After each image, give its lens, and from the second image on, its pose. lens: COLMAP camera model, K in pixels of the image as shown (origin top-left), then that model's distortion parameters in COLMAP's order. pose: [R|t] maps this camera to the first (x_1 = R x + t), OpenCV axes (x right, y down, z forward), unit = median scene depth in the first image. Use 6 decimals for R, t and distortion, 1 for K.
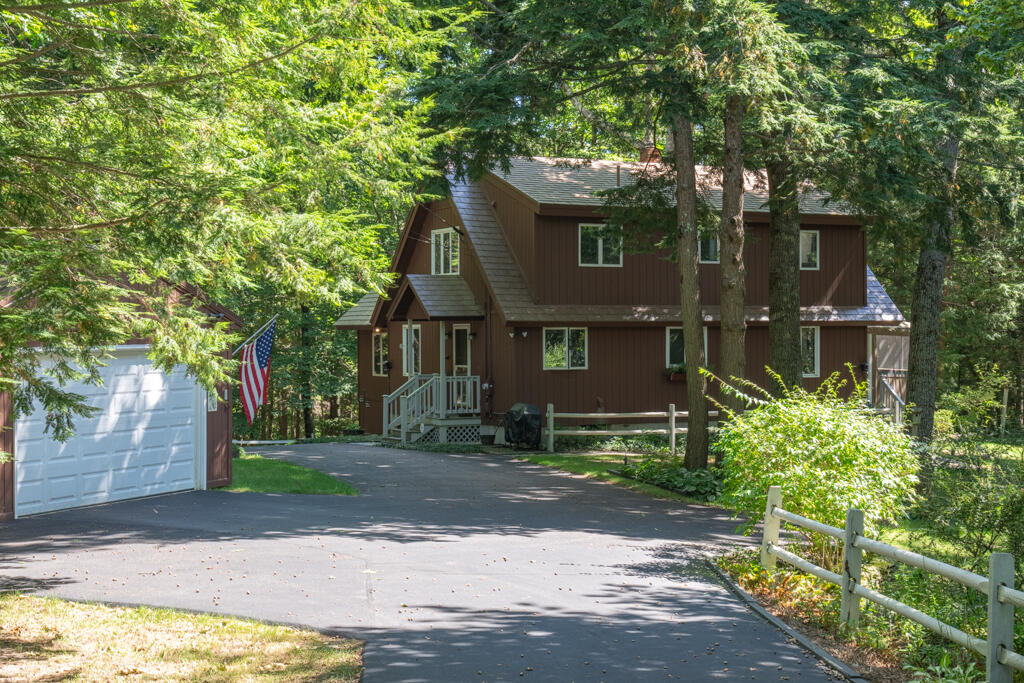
lens RADIAL K [[1532.2, 0, 512.0], [0, 1532.2, 341.5], [0, 0, 1]] dist [0.172004, -0.082447]
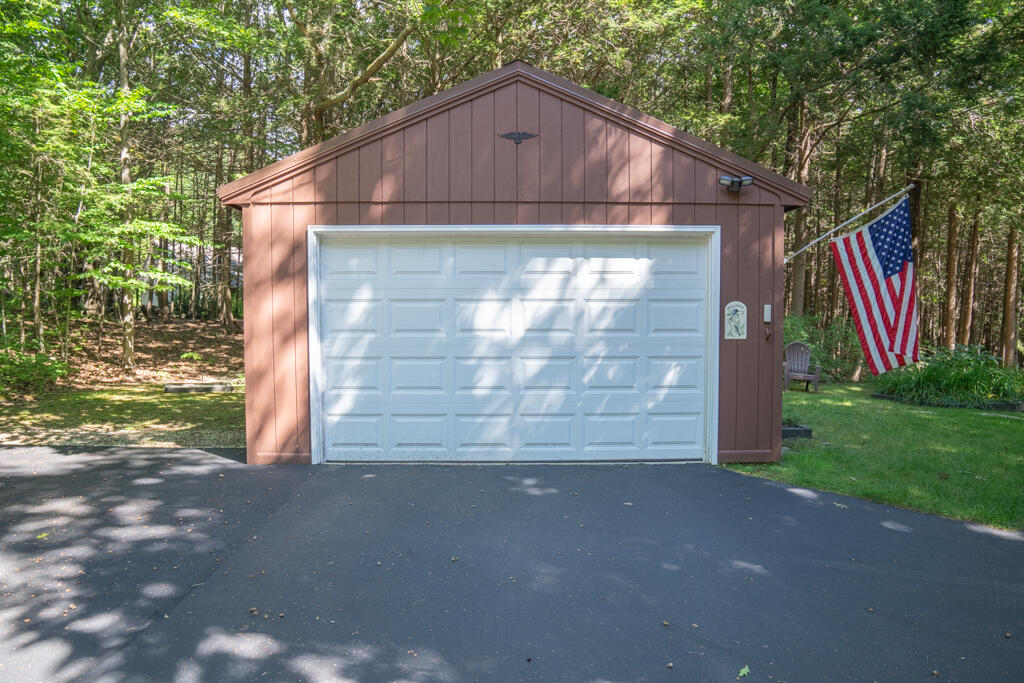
lens RADIAL K [[705.3, 0, 512.0], [0, 705.3, 341.5], [0, 0, 1]] dist [-0.070260, 0.005616]
pose [[0.478188, 0.034905, -0.877564, 0.007795], [-0.014039, 0.999386, 0.032101, 0.044415], [0.878145, -0.003030, 0.478384, 0.915225]]
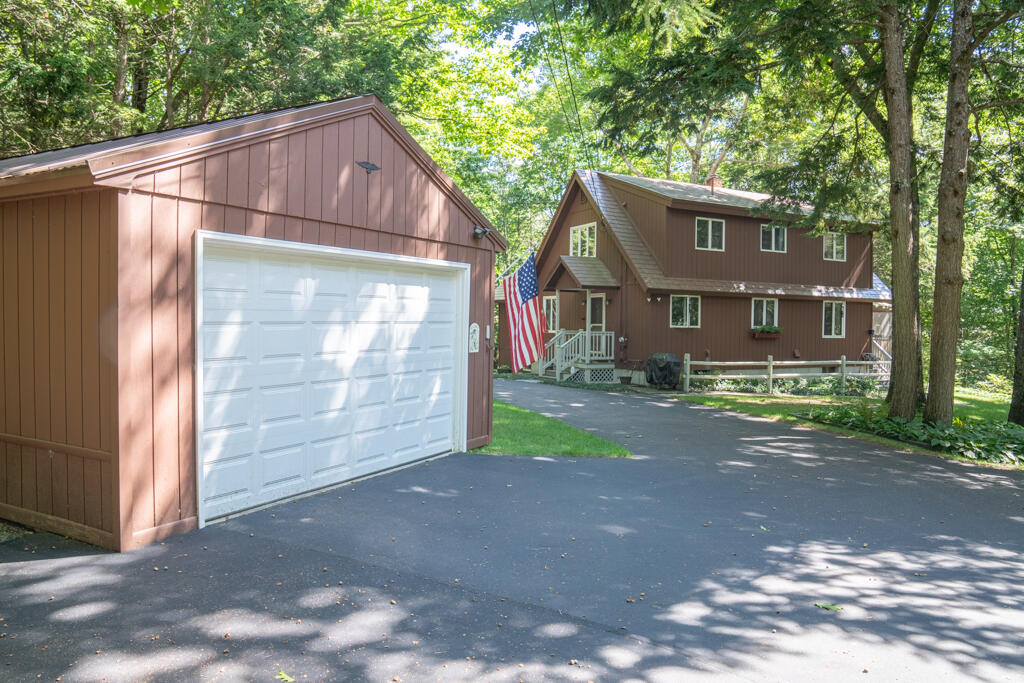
lens RADIAL K [[705.3, 0, 512.0], [0, 705.3, 341.5], [0, 0, 1]] dist [-0.070260, 0.005616]
pose [[0.999805, 0.018631, -0.006538, -0.200018], [-0.018480, 0.999578, 0.022410, 0.035803], [0.006952, -0.022285, 0.999727, 0.738848]]
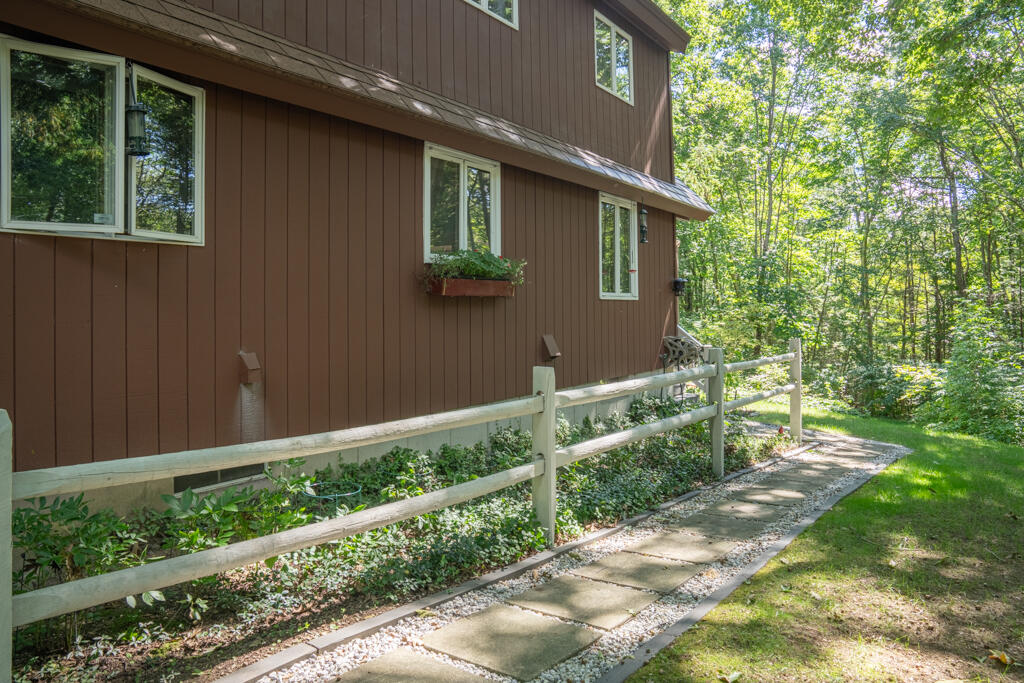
lens RADIAL K [[745.4, 0, 511.4], [0, 745.4, 306.0], [0, 0, 1]] dist [-0.001303, -0.000296]
pose [[0.862055, 0.001901, 0.506812, 0.054624], [0.005295, 0.999905, -0.012757, 0.057198], [-0.506788, 0.013681, 0.861962, 1.598185]]
